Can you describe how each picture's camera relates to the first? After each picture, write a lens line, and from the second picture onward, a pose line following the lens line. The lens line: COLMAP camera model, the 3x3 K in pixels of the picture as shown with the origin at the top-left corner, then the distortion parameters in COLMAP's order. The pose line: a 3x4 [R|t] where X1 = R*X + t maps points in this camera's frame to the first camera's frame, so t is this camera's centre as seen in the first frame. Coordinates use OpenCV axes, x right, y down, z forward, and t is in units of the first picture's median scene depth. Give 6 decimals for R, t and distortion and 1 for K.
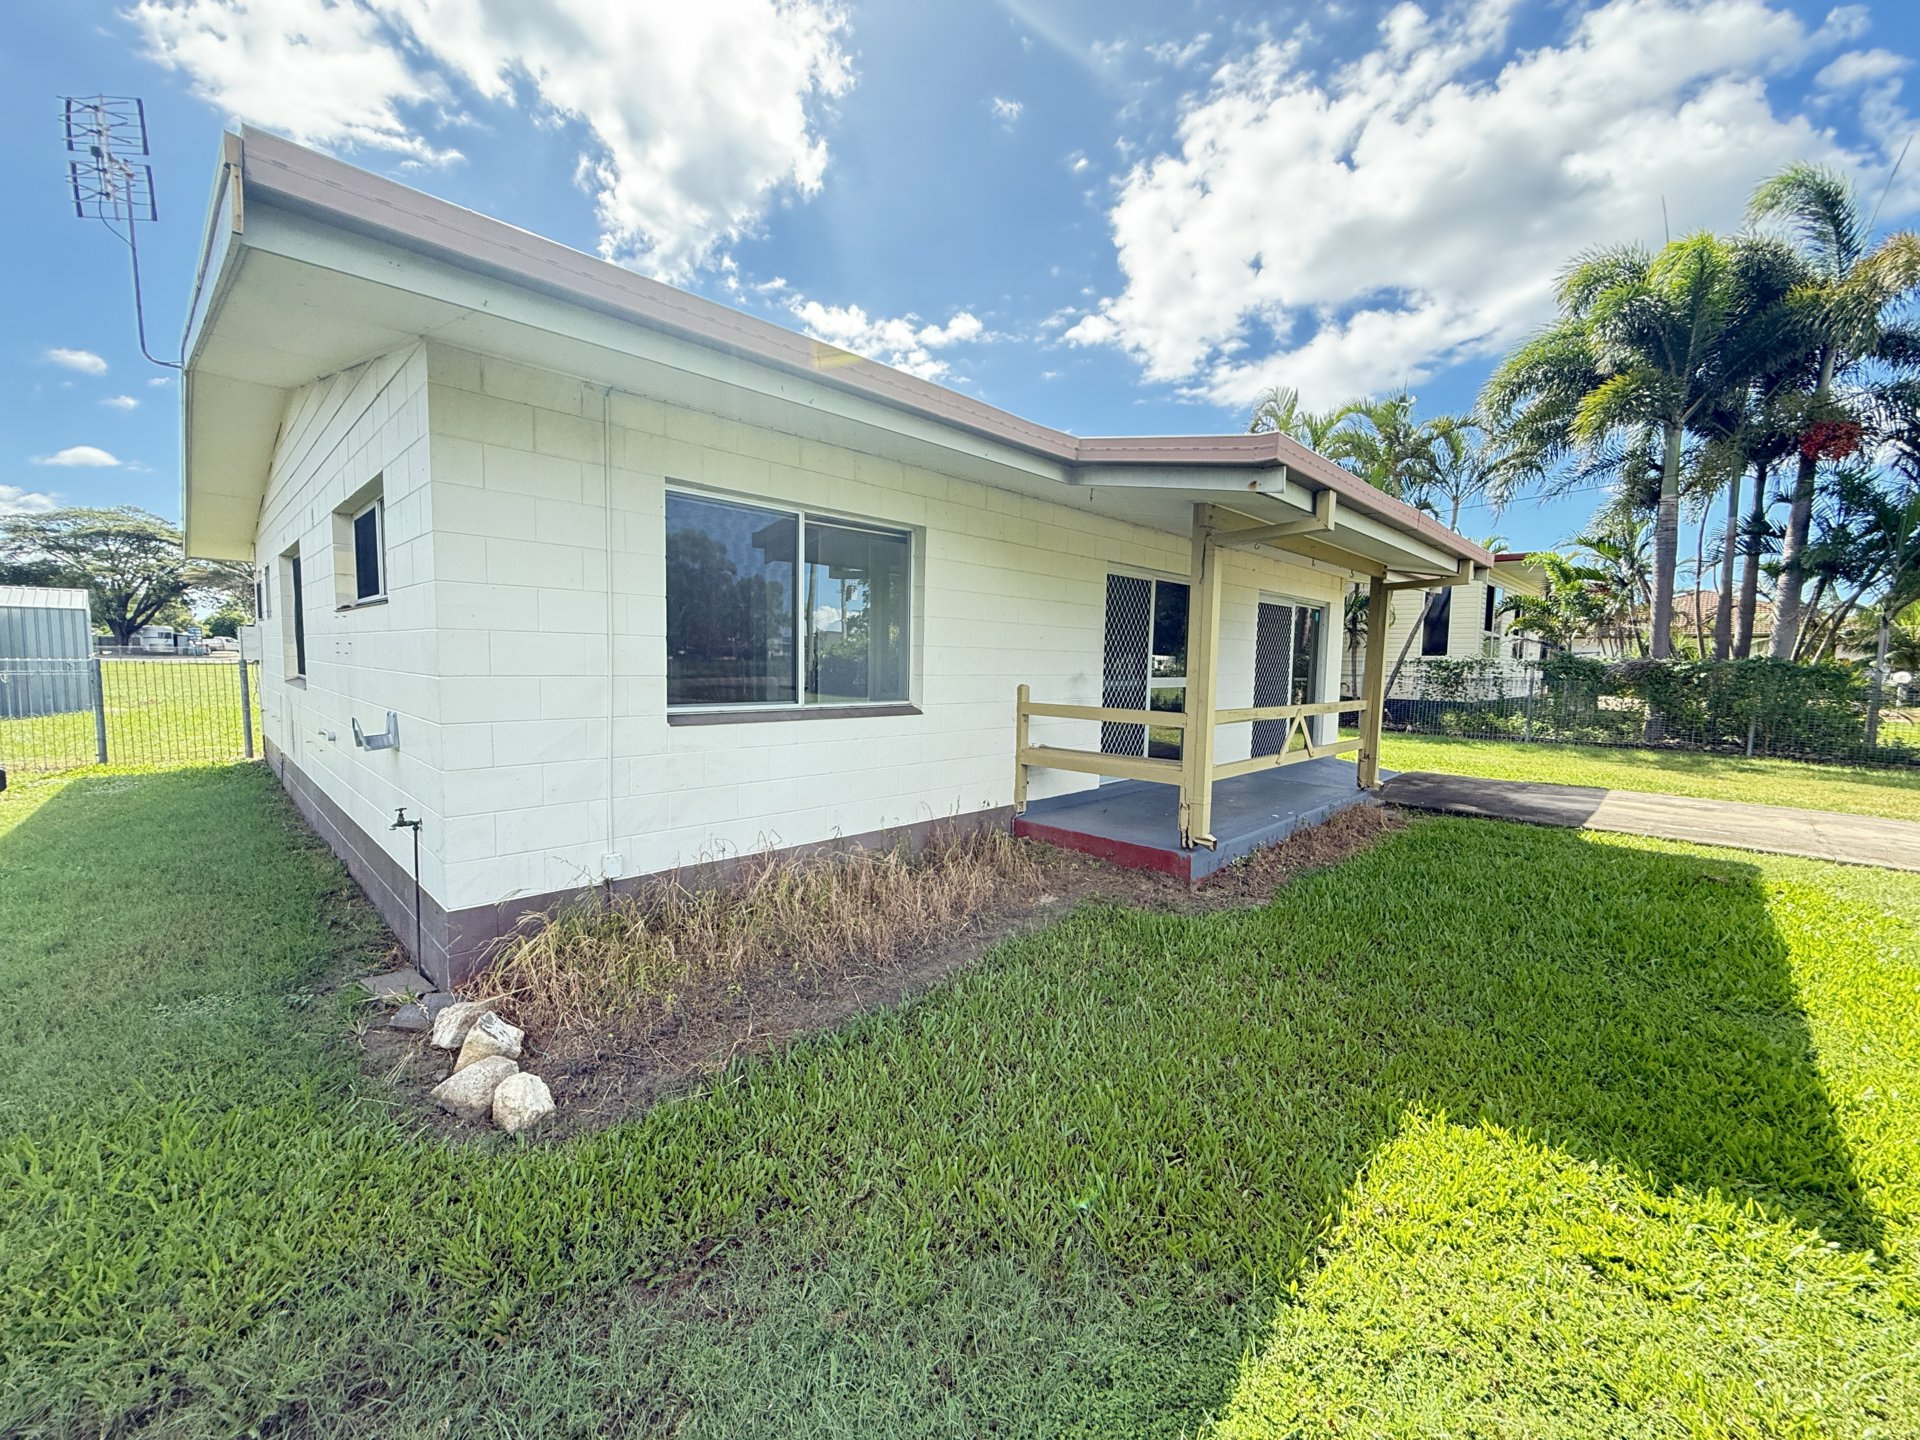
lens RADIAL K [[771.7, 0, 945.3], [0, 771.7, 709.9], [0, 0, 1]] dist [0.006523, -0.001233]
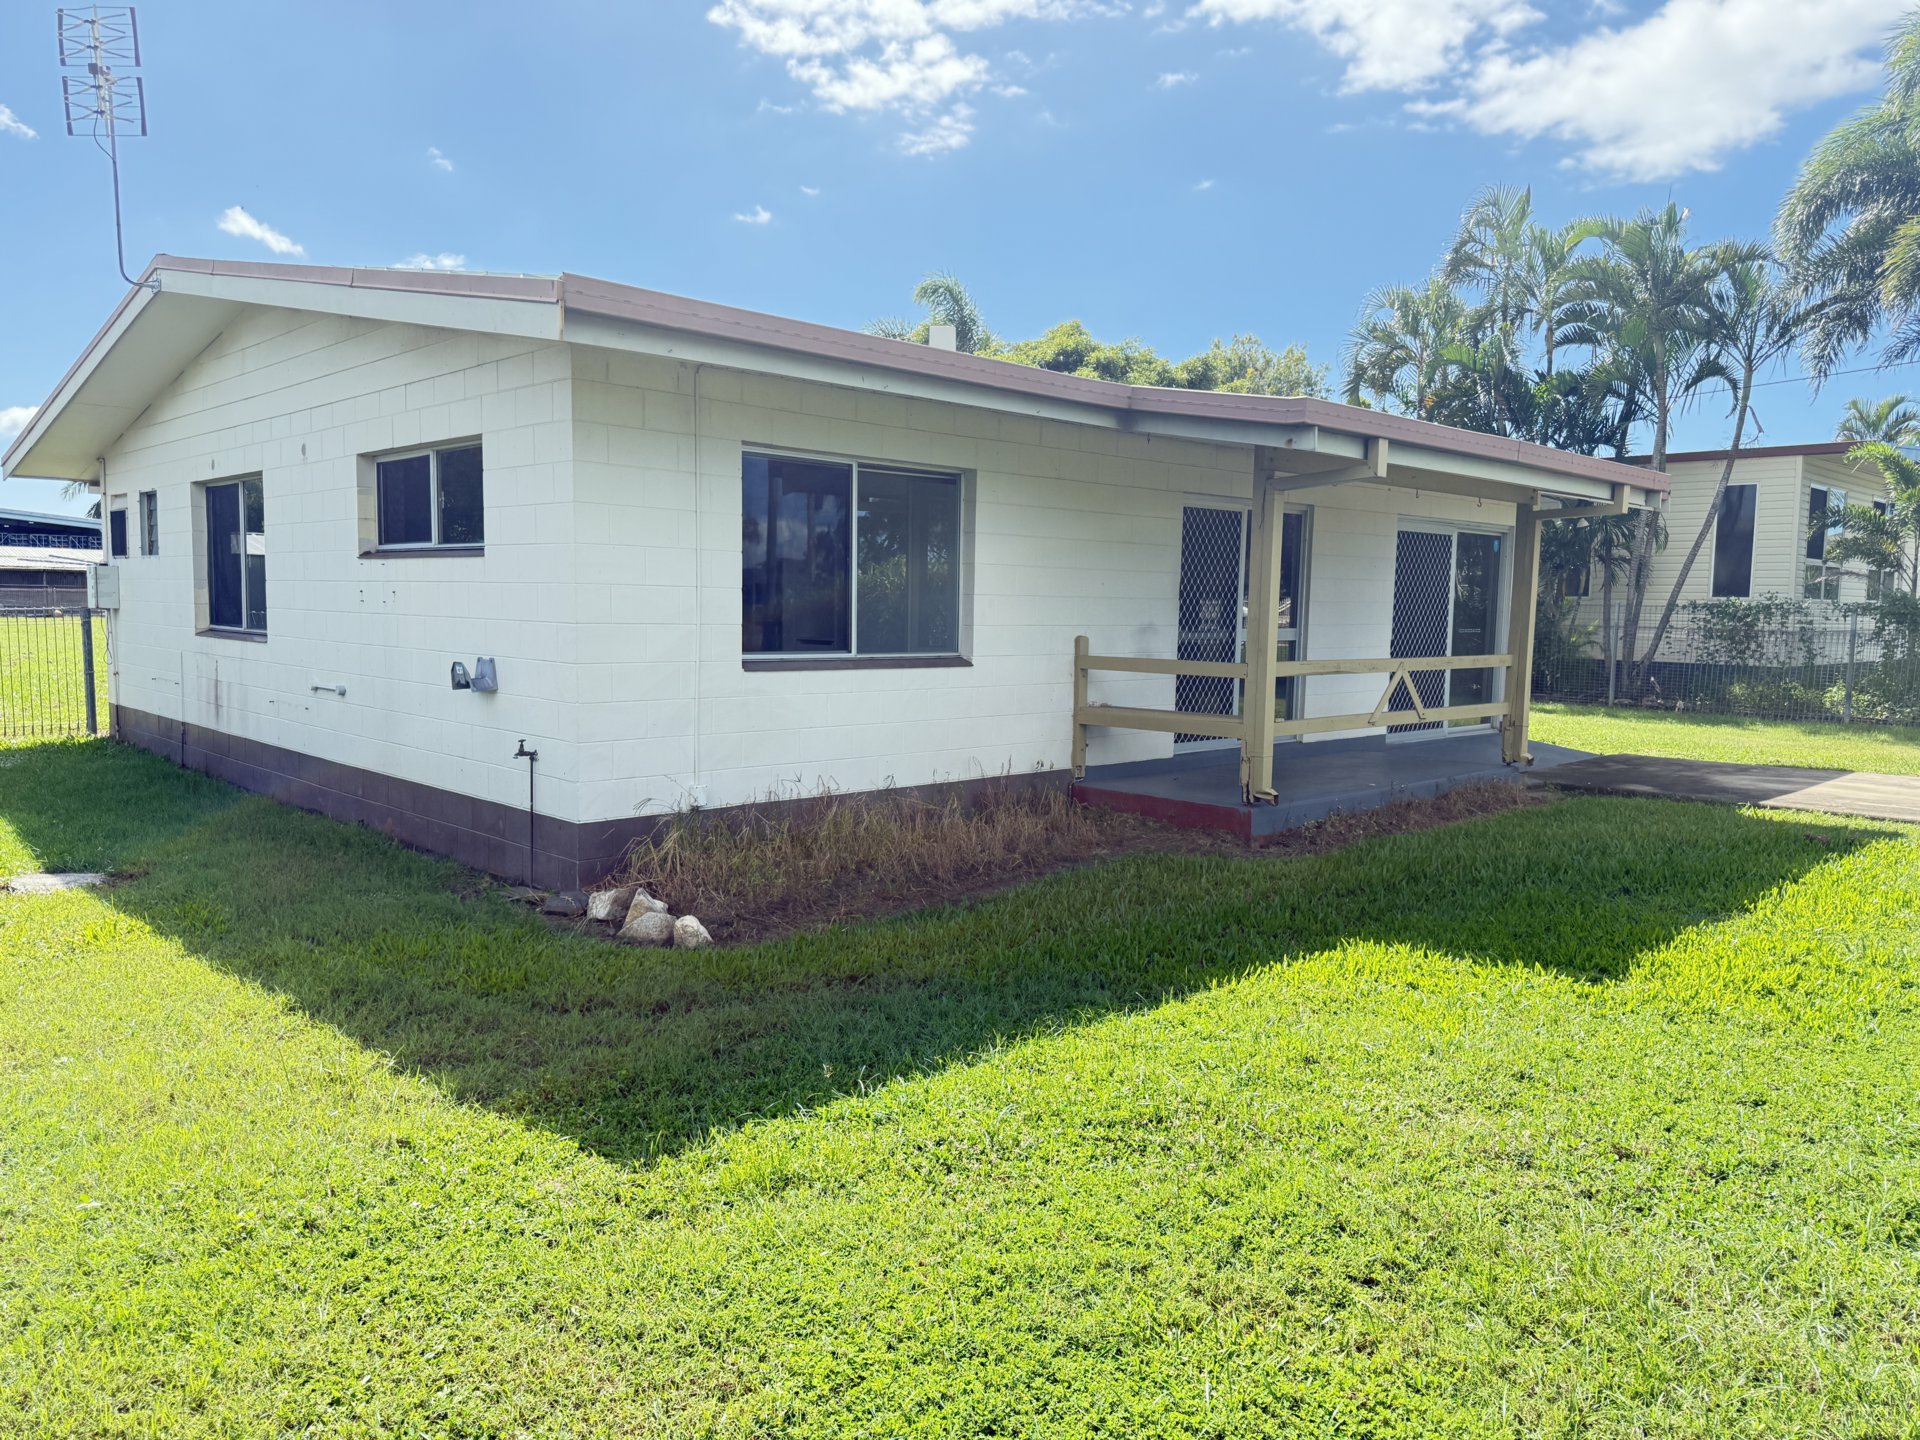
lens RADIAL K [[1448.9, 0, 961.5], [0, 1448.9, 724.2], [0, 0, 1]] dist [0.038912, -0.010226]
pose [[0.999913, -0.001769, -0.013034, -0.017309], [0.001997, 0.999845, 0.017516, 0.040796], [0.013001, -0.017540, 0.999762, -0.690789]]
